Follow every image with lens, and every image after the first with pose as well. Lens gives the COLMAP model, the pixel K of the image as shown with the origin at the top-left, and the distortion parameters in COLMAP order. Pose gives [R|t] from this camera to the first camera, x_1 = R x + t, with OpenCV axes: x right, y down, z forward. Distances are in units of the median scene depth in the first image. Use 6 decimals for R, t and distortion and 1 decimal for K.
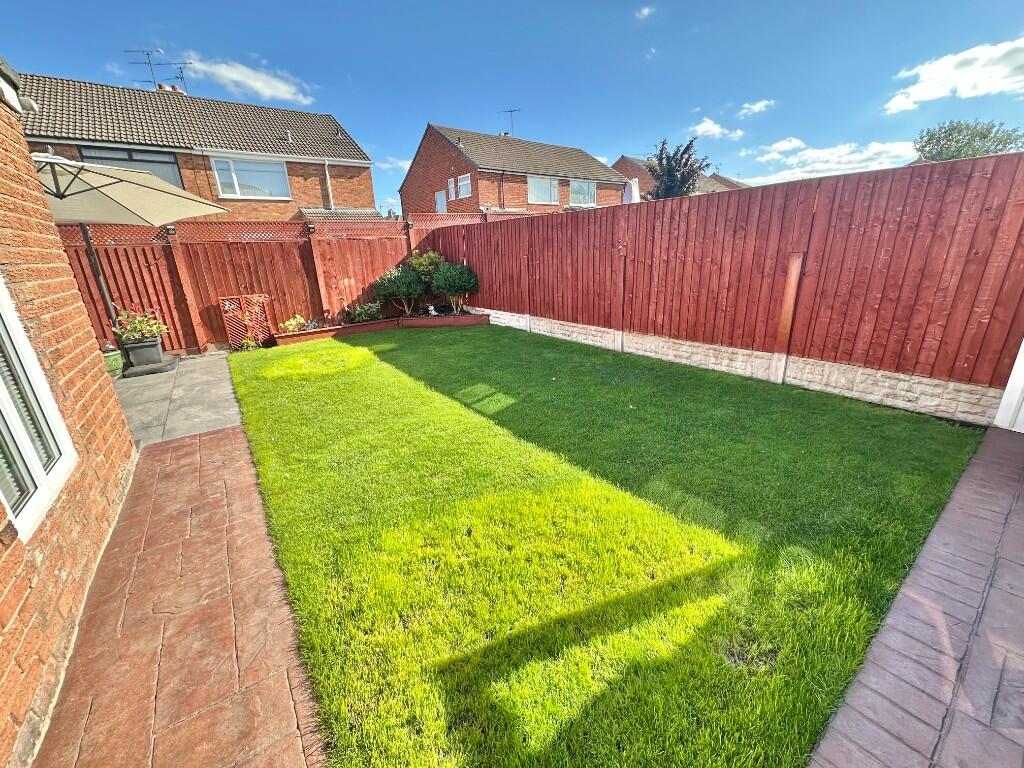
lens RADIAL K [[408.5, 0, 512.6], [0, 408.5, 381.3], [0, 0, 1]] dist [-0.001948, -0.000015]
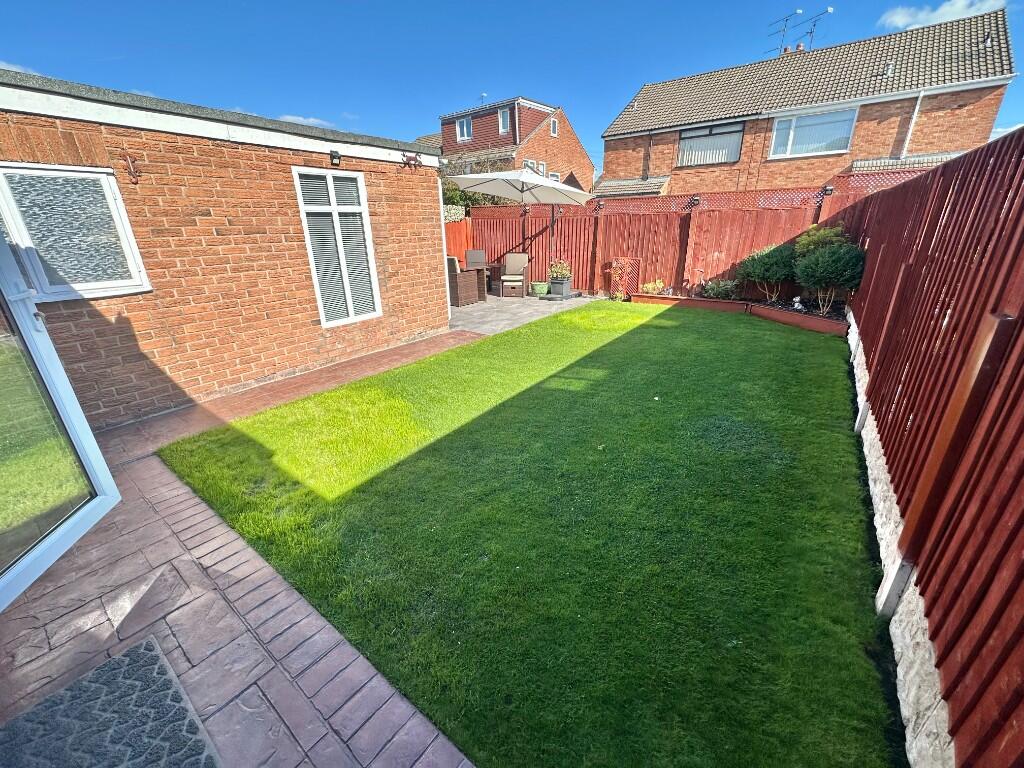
lens RADIAL K [[408.5, 0, 509.9], [0, 408.5, 381.0], [0, 0, 1]] dist [-0.001948, -0.000015]
pose [[0.283245, 0.377329, -0.881700, 0.495766], [-0.287123, 0.910545, 0.297436, -0.134926], [0.915059, 0.168909, 0.366247, 0.274548]]
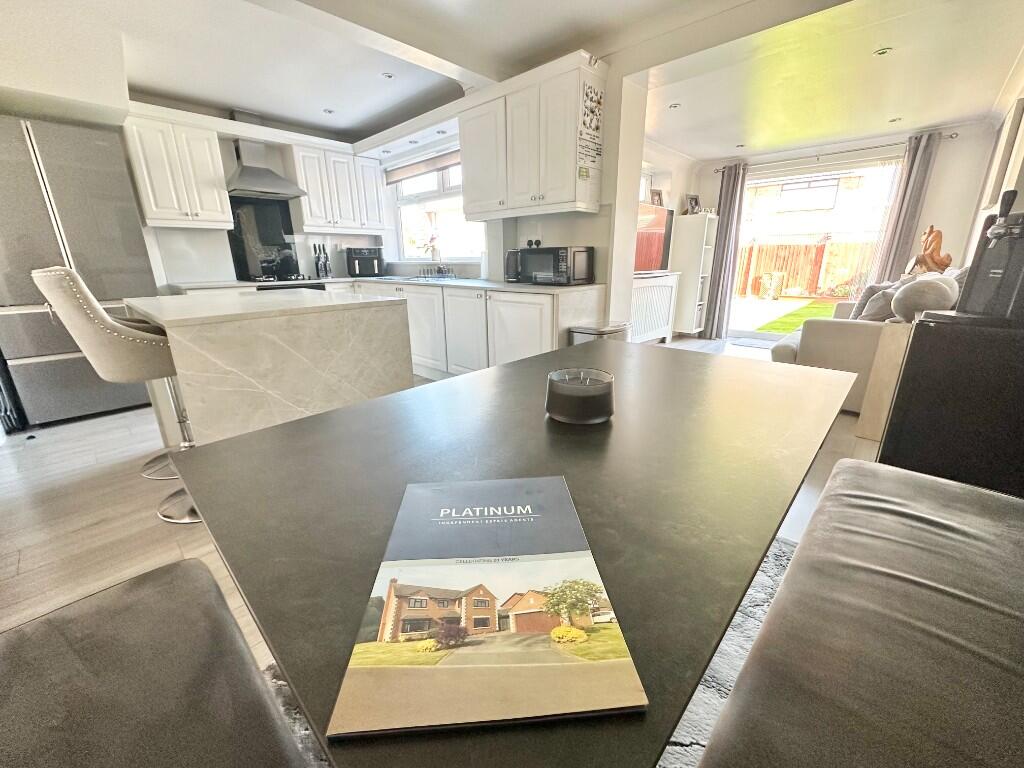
lens RADIAL K [[408.5, 0, 509.9], [0, 408.5, 384.3], [0, 0, 1]] dist [-0.001948, -0.000015]
pose [[0.170076, 0.324177, -0.930582, 1.102222], [-0.305874, 0.915064, 0.262869, 0.150243], [0.936758, 0.239933, 0.254788, -0.541712]]
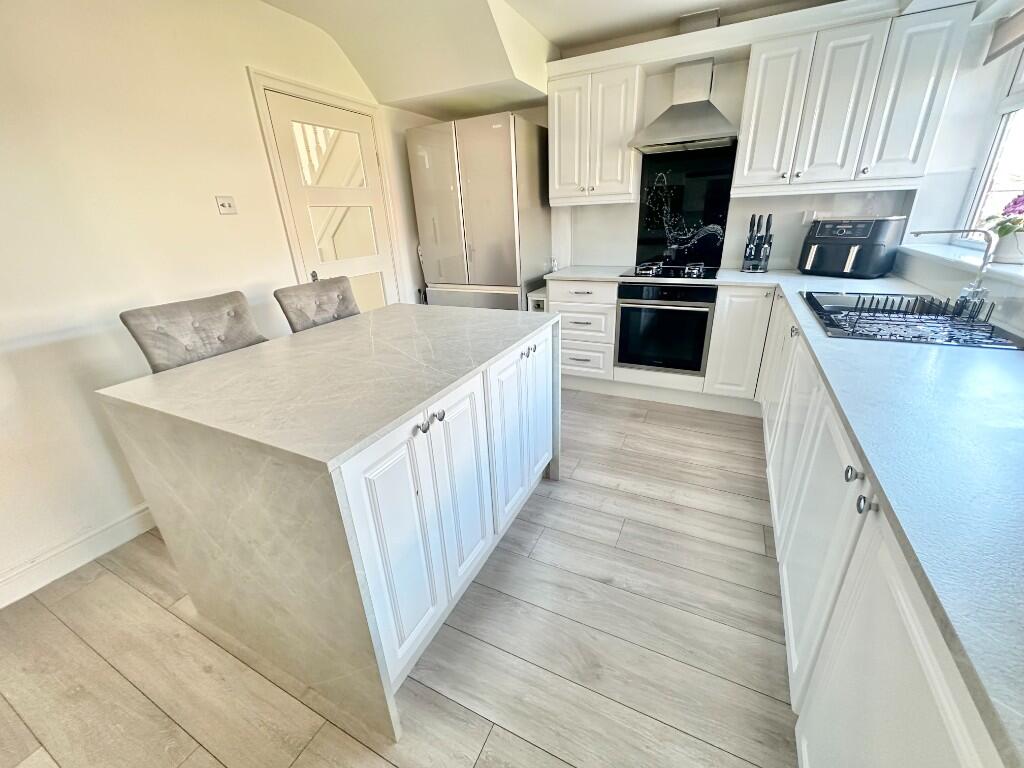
lens RADIAL K [[408.5, 0, 514.2], [0, 408.5, 385.2], [0, 0, 1]] dist [-0.001948, -0.000015]
pose [[-0.888660, 0.241831, -0.389616, 0.762075], [-0.071348, 0.766376, 0.638418, 0.098780], [0.452982, 0.595135, -0.663793, -0.459442]]
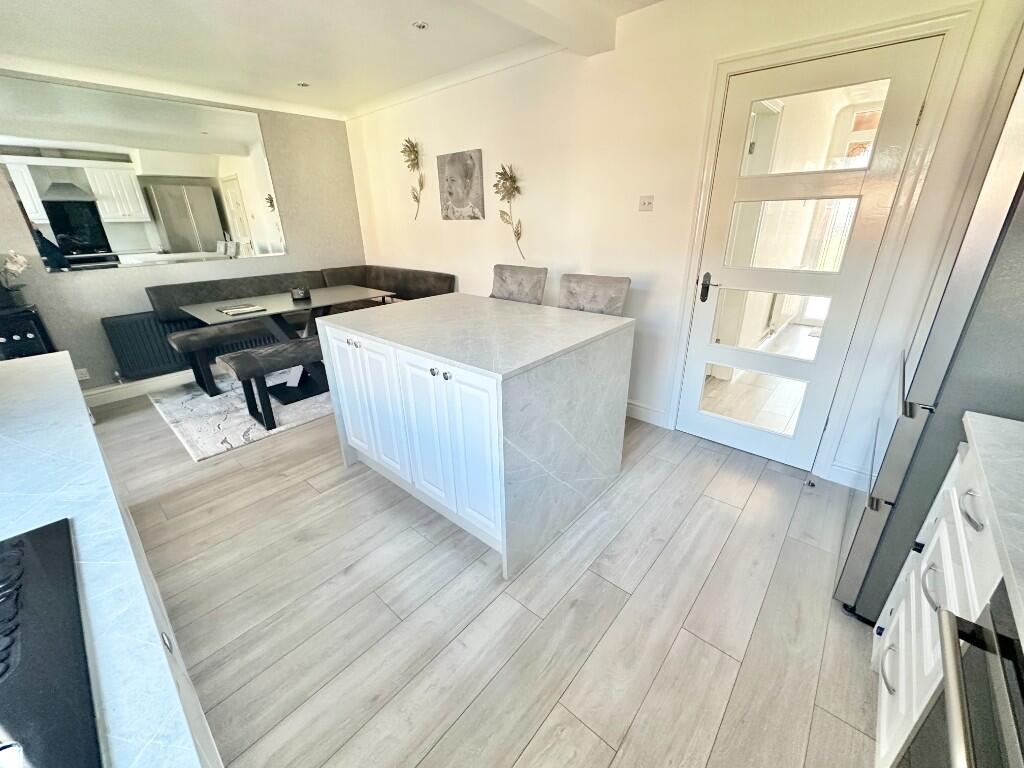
lens RADIAL K [[408.5, 0, 510.5], [0, 408.5, 383.7], [0, 0, 1]] dist [-0.001948, -0.000015]
pose [[-0.202864, -0.334153, 0.920428, 0.424843], [0.329105, 0.862027, 0.385486, 0.167101], [-0.922245, 0.381119, -0.064903, -0.651153]]
